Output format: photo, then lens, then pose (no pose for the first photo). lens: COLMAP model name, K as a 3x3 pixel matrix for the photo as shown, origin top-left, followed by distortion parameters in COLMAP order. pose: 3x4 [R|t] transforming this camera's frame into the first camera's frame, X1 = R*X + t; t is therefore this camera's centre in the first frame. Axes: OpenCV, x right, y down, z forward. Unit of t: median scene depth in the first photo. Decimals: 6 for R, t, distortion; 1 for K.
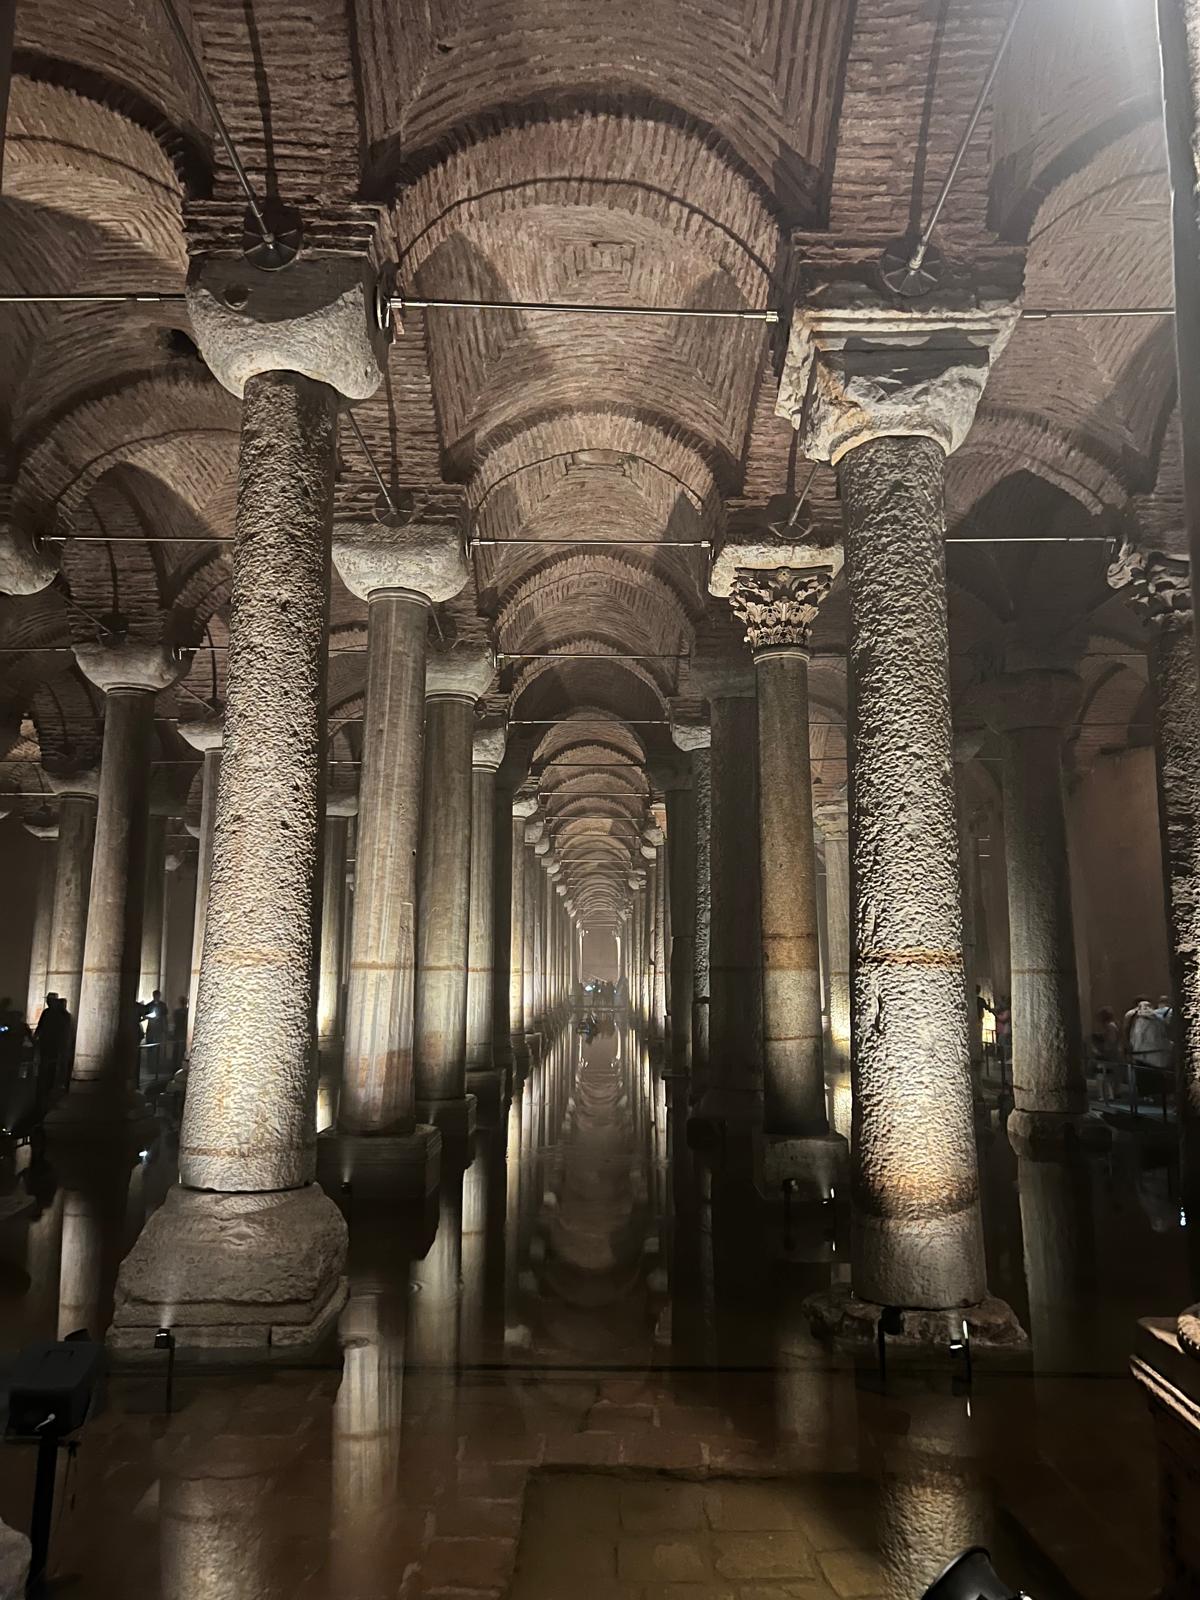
lens RADIAL K [[1106.0, 0, 597.8], [0, 1106.0, 796.3], [0, 0, 1]] dist [0.000518, -0.009564]
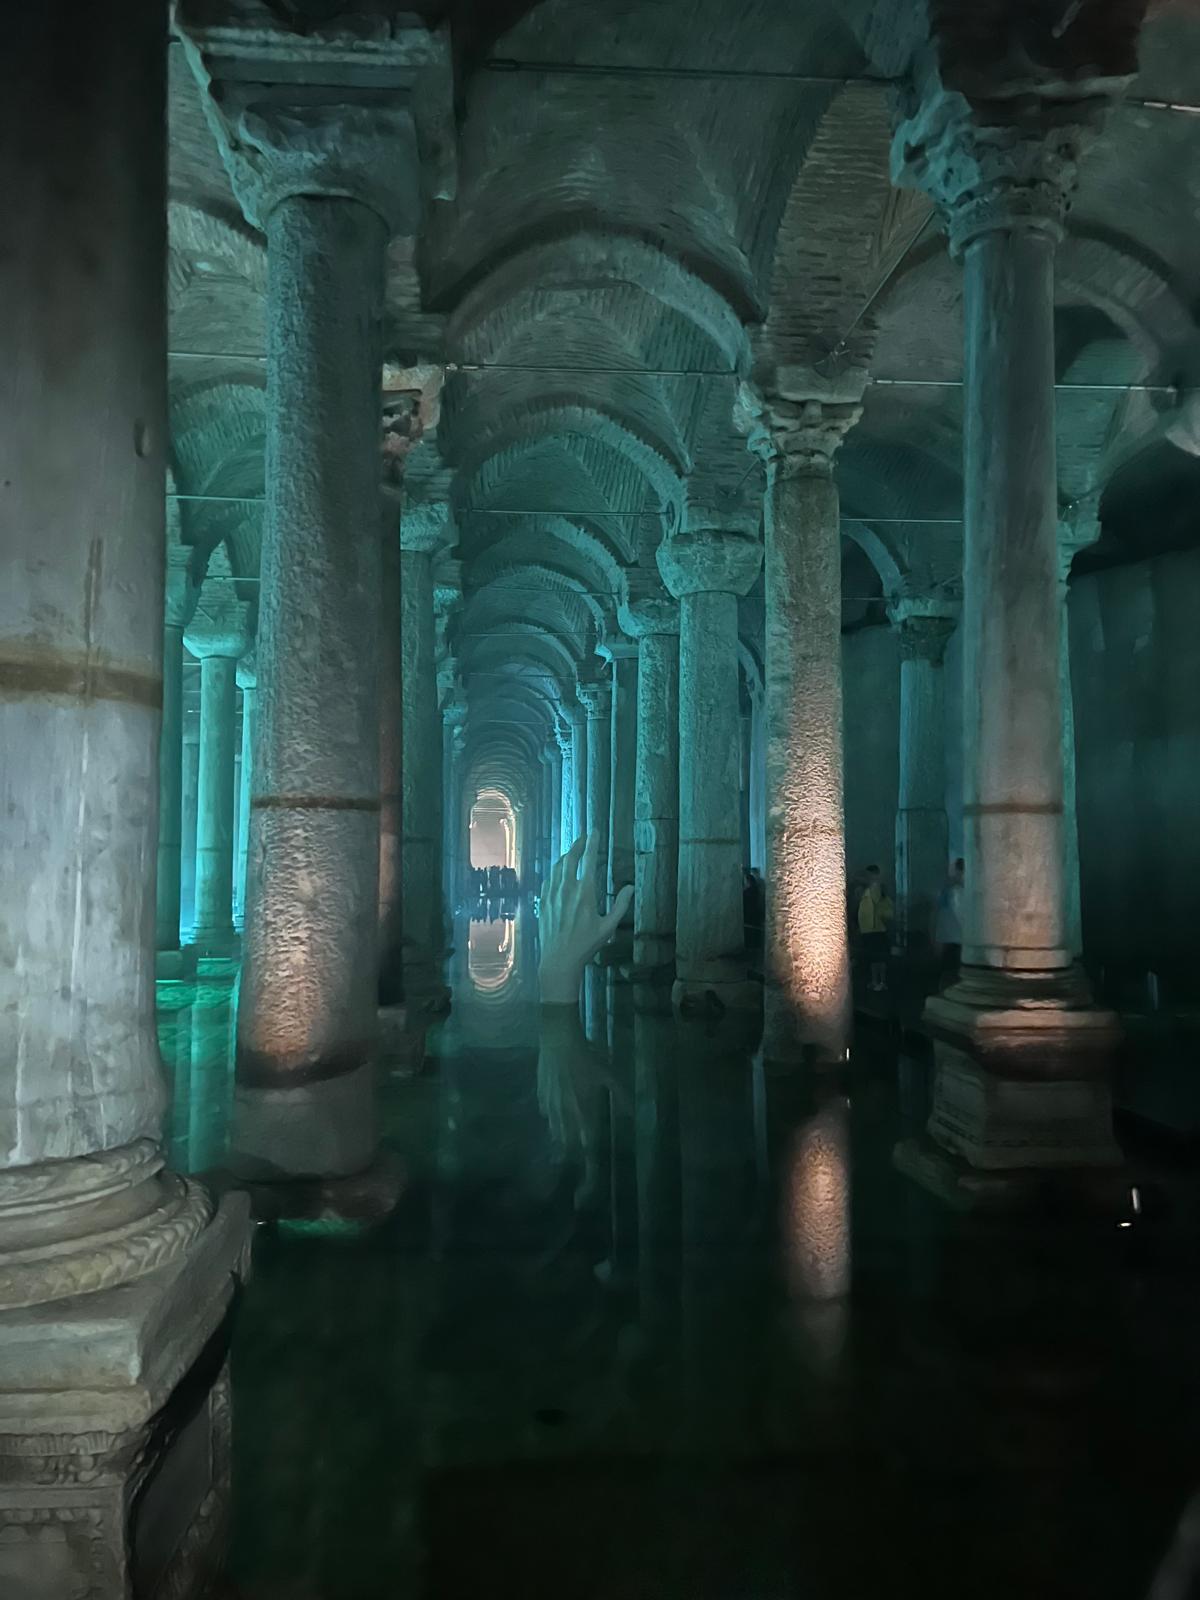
lens RADIAL K [[1106.0, 0, 597.8], [0, 1106.0, 796.3], [0, 0, 1]] dist [0.000518, -0.009564]
pose [[0.993690, 0.007348, 0.111919, 0.408536], [-0.018328, 0.995077, 0.097391, 0.049355], [-0.110652, -0.098828, 0.988933, 0.092377]]
